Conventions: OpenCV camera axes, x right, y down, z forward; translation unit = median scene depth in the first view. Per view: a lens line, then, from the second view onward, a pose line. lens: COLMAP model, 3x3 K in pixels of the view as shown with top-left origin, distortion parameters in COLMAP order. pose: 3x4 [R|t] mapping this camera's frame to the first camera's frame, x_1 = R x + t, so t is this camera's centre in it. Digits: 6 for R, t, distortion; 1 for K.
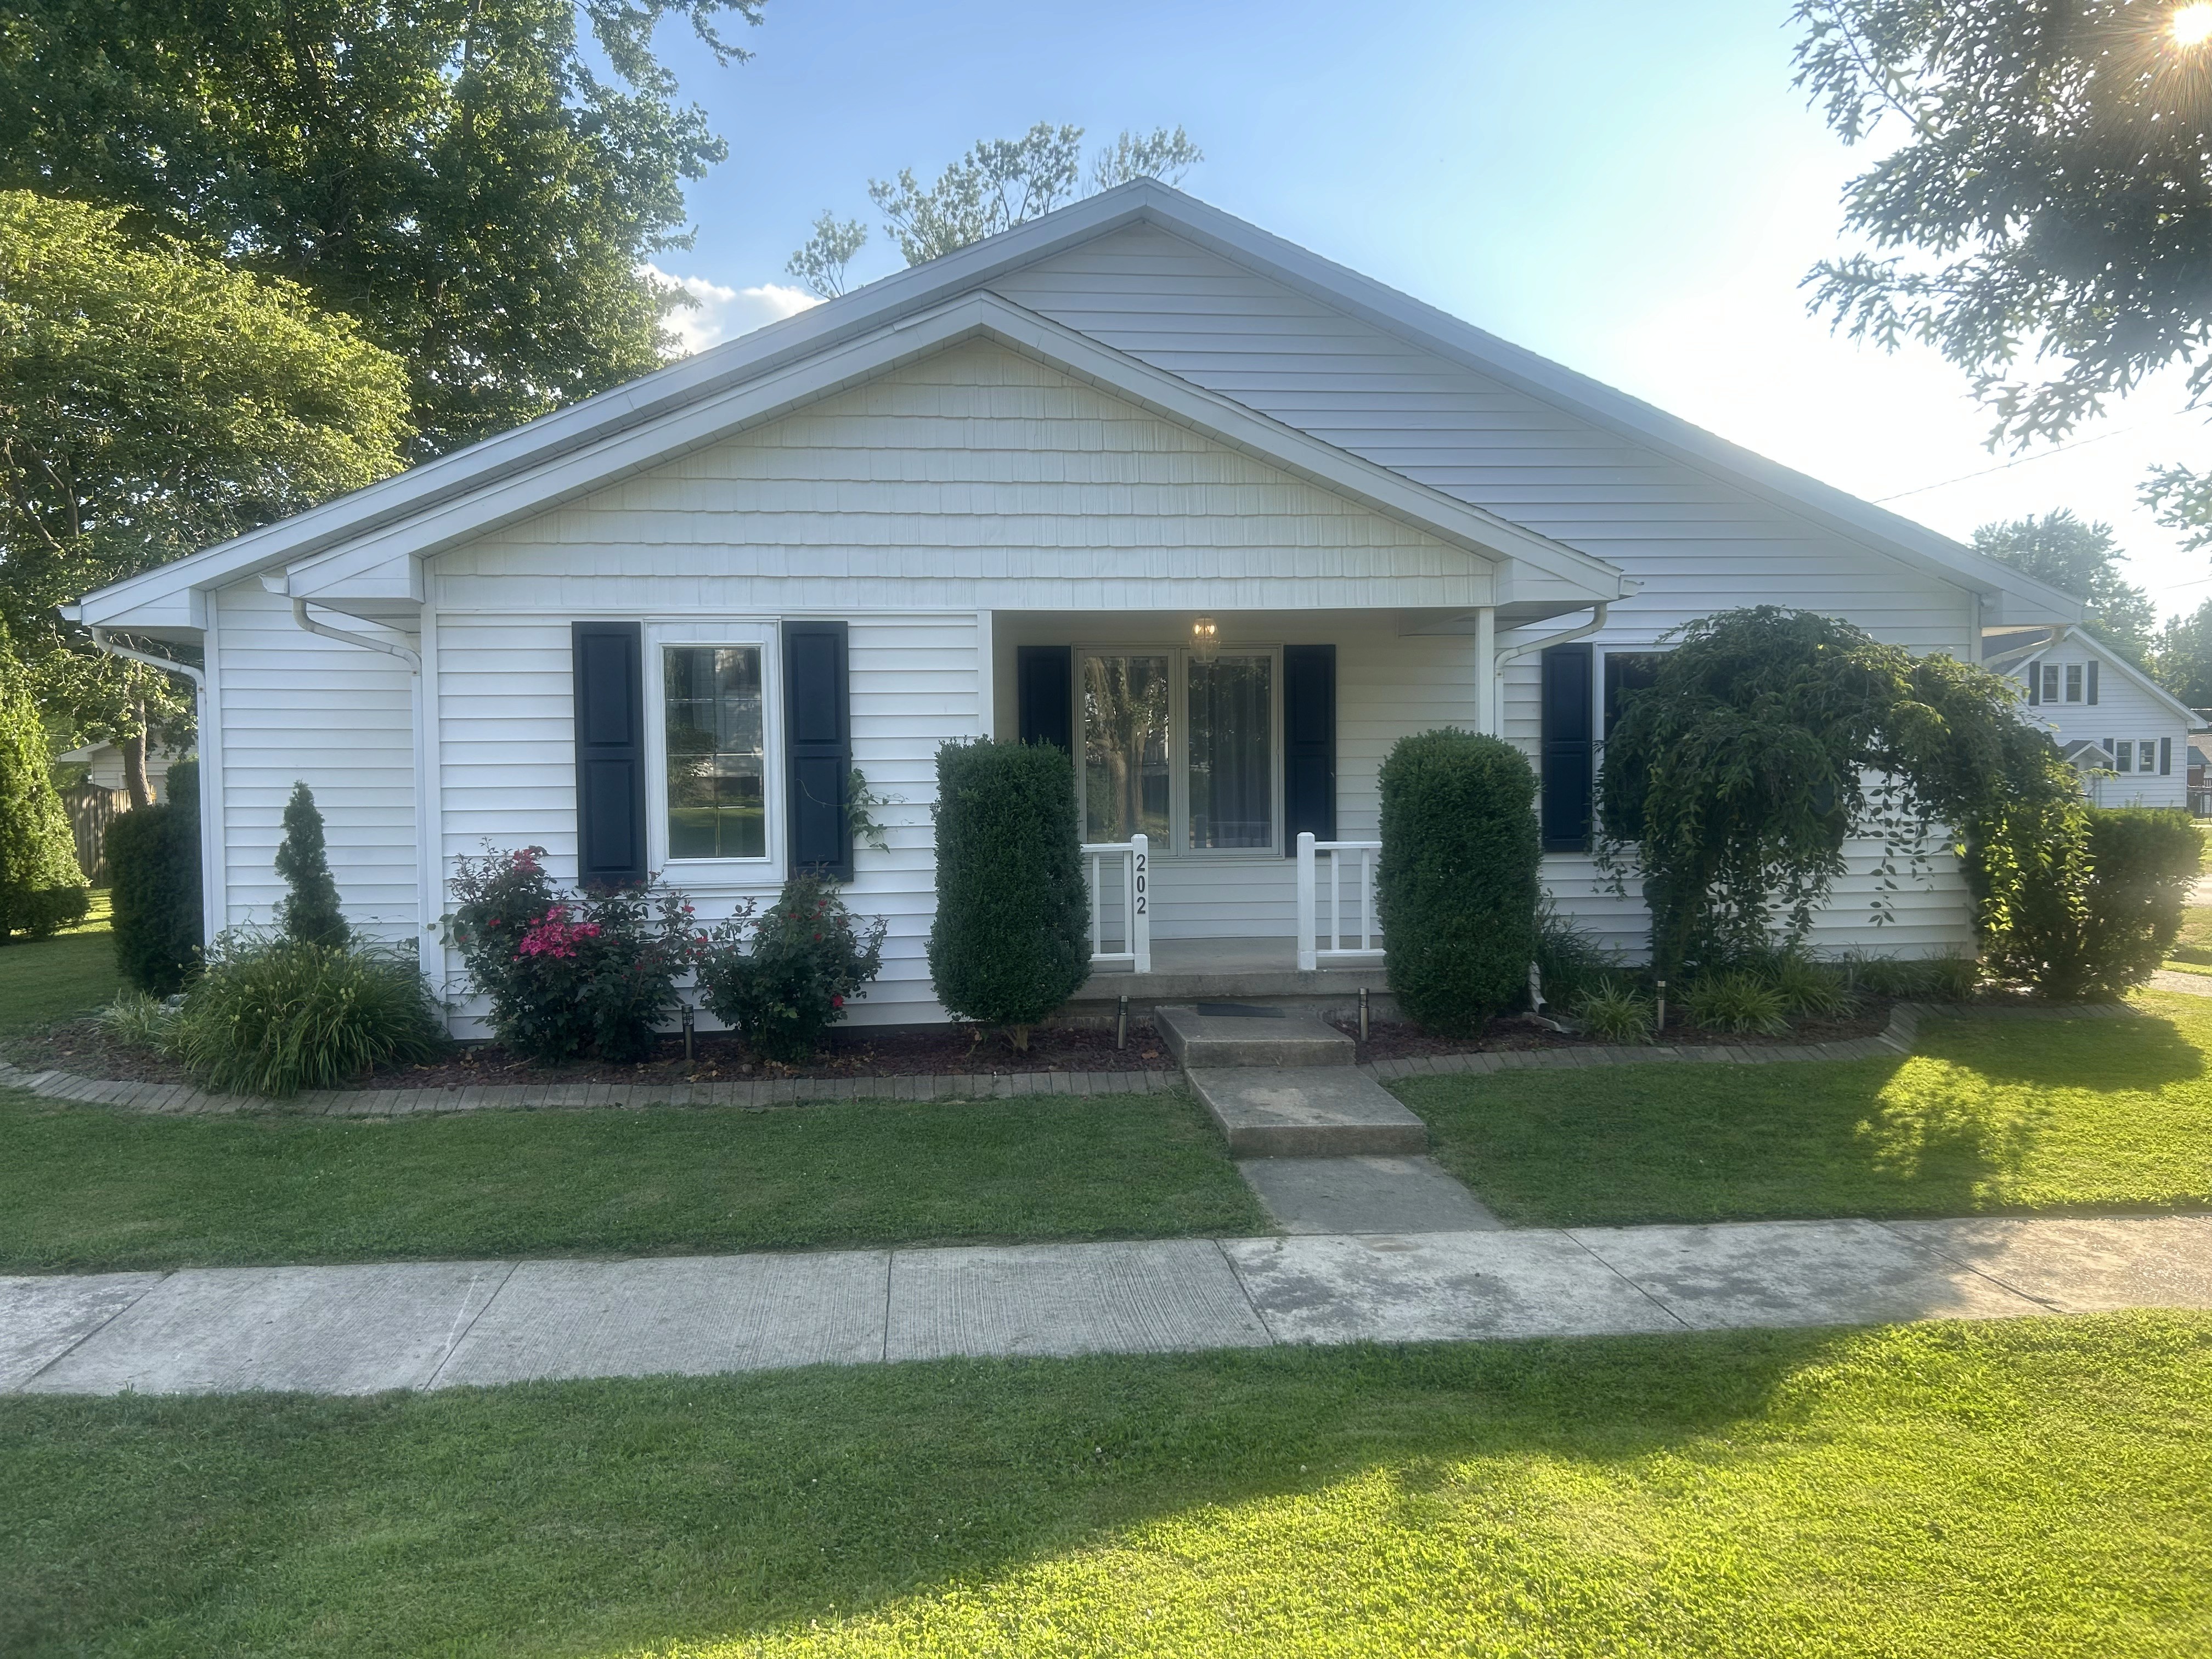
lens RADIAL K [[1676.8, 0, 1100.7], [0, 1676.8, 829.3], [0, 0, 1]] dist [0.075852, -0.083116]
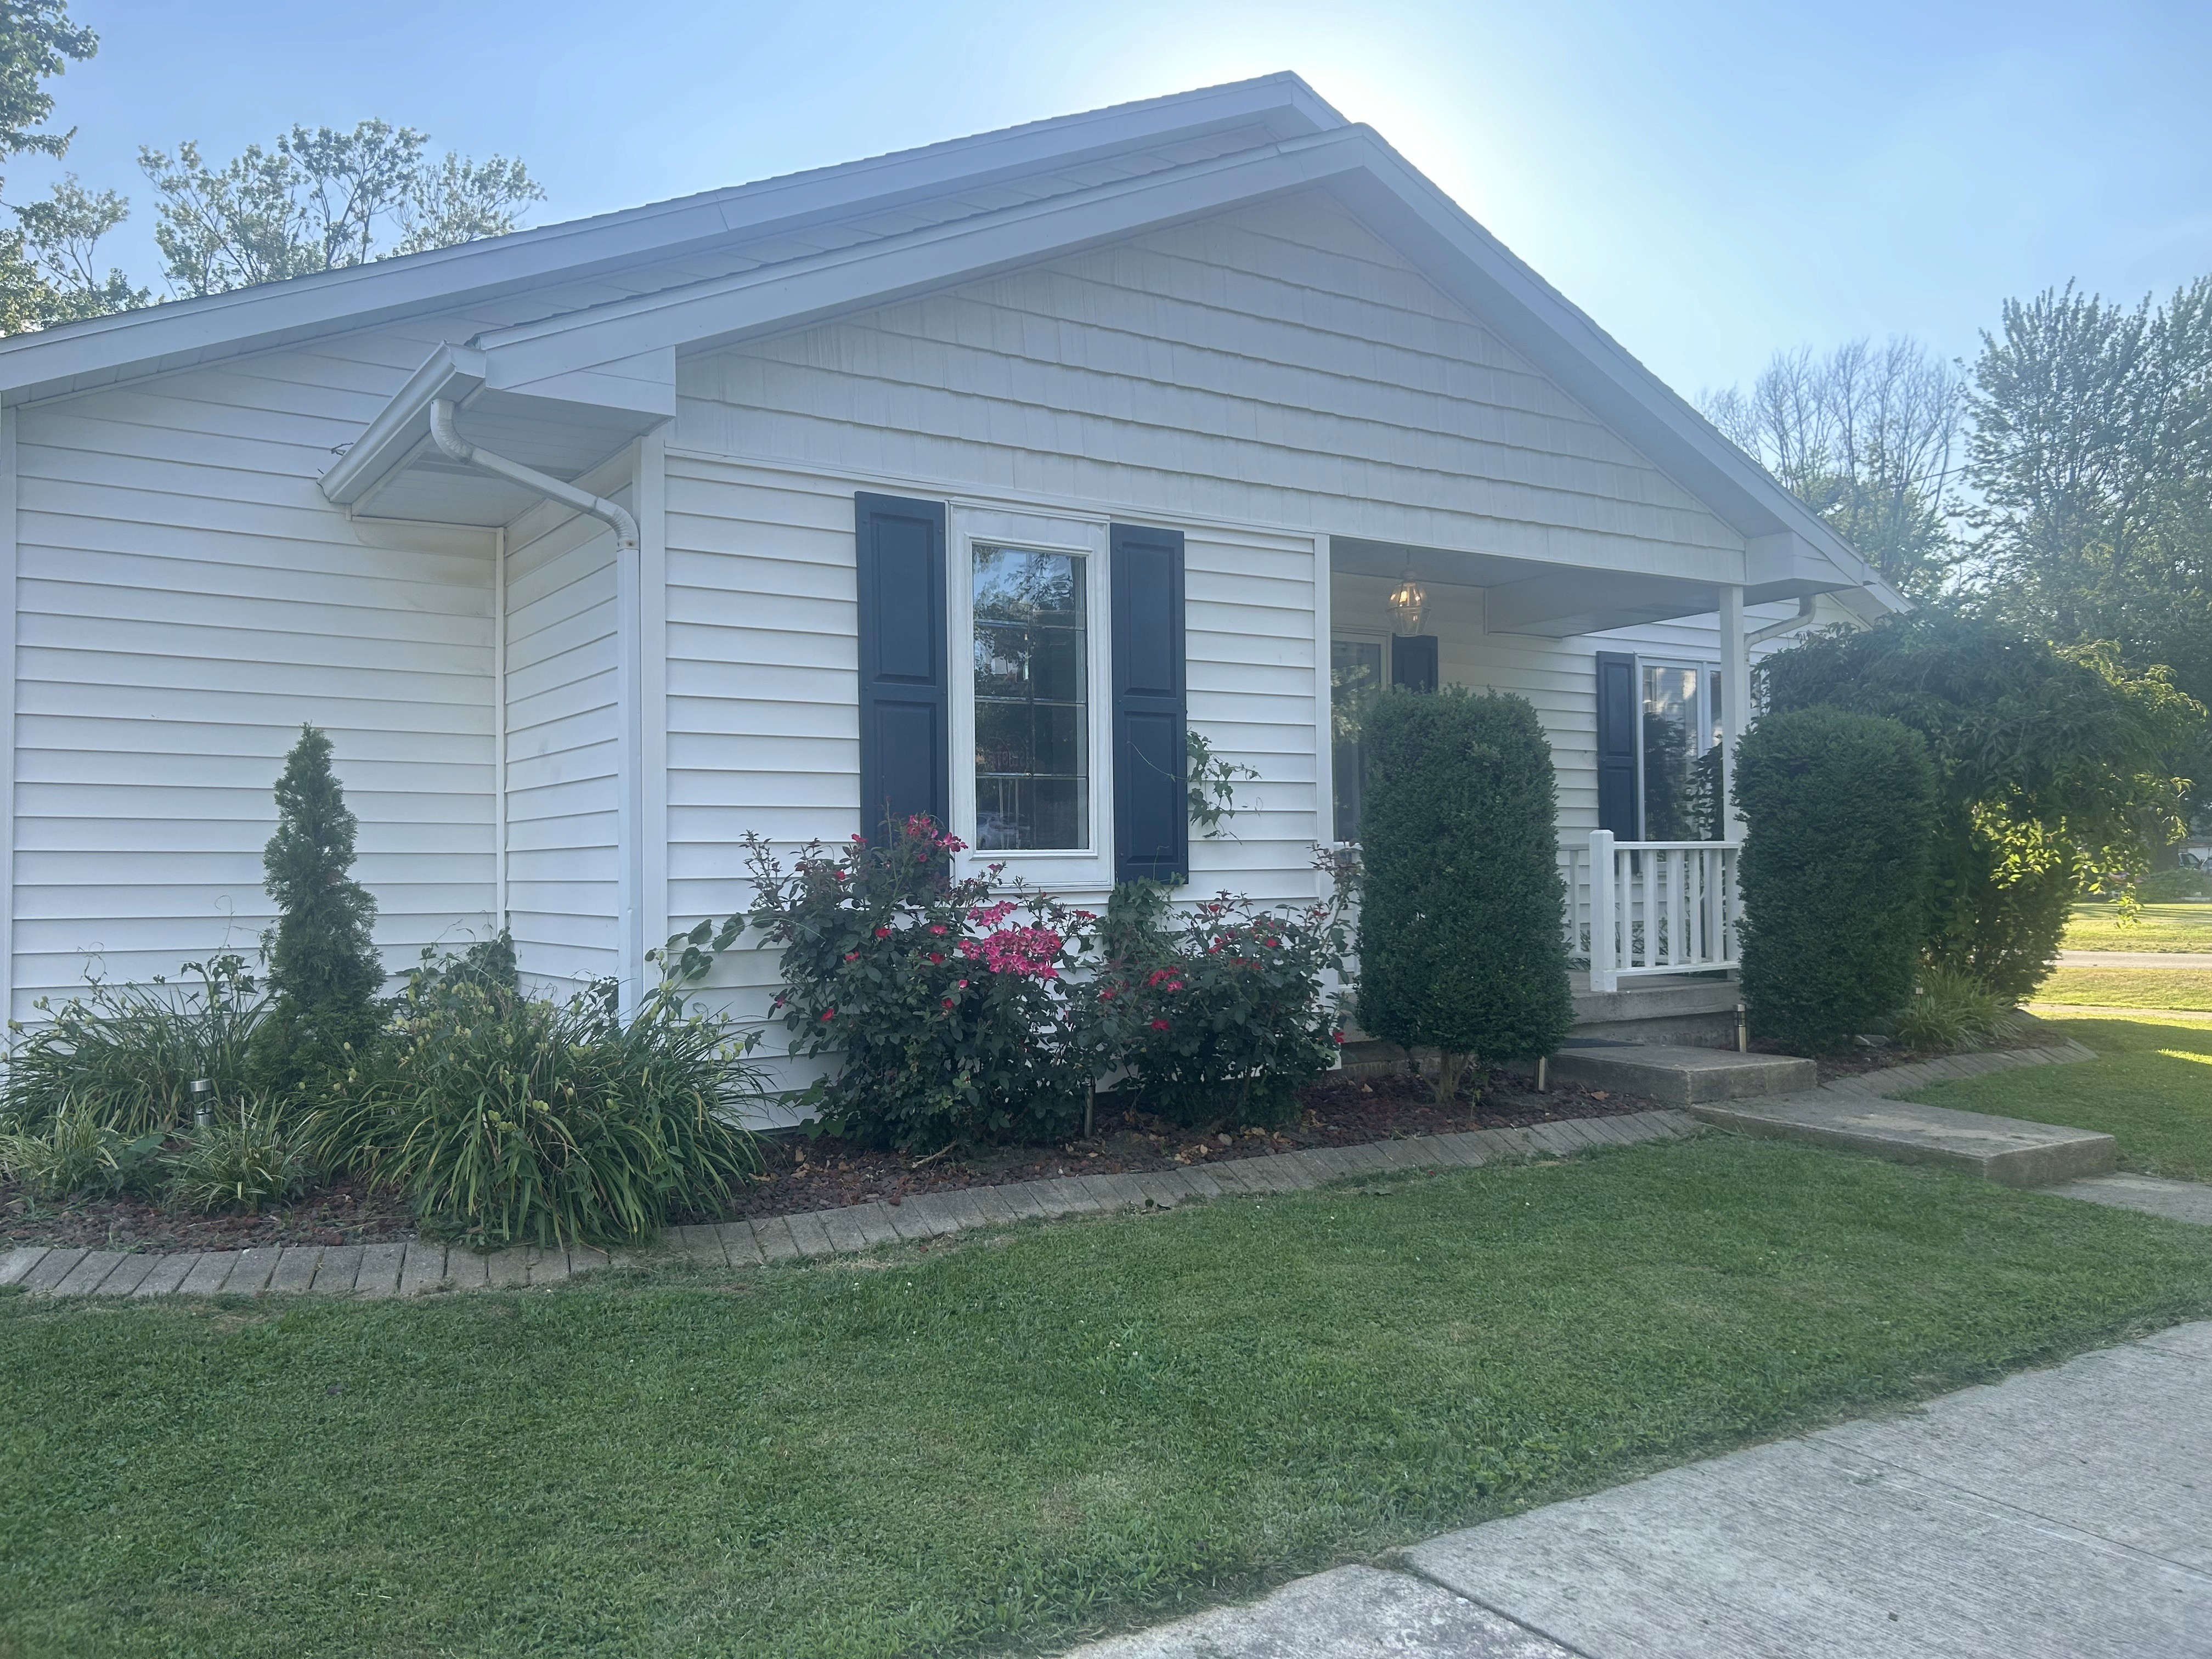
lens RADIAL K [[1676.8, 0, 1100.7], [0, 1676.8, 829.3], [0, 0, 1]] dist [0.075852, -0.083116]
pose [[0.890648, 0.009353, 0.454597, -0.515000], [0.020044, 0.998009, -0.059804, 0.049903], [-0.454251, 0.062376, 0.888687, 0.367818]]
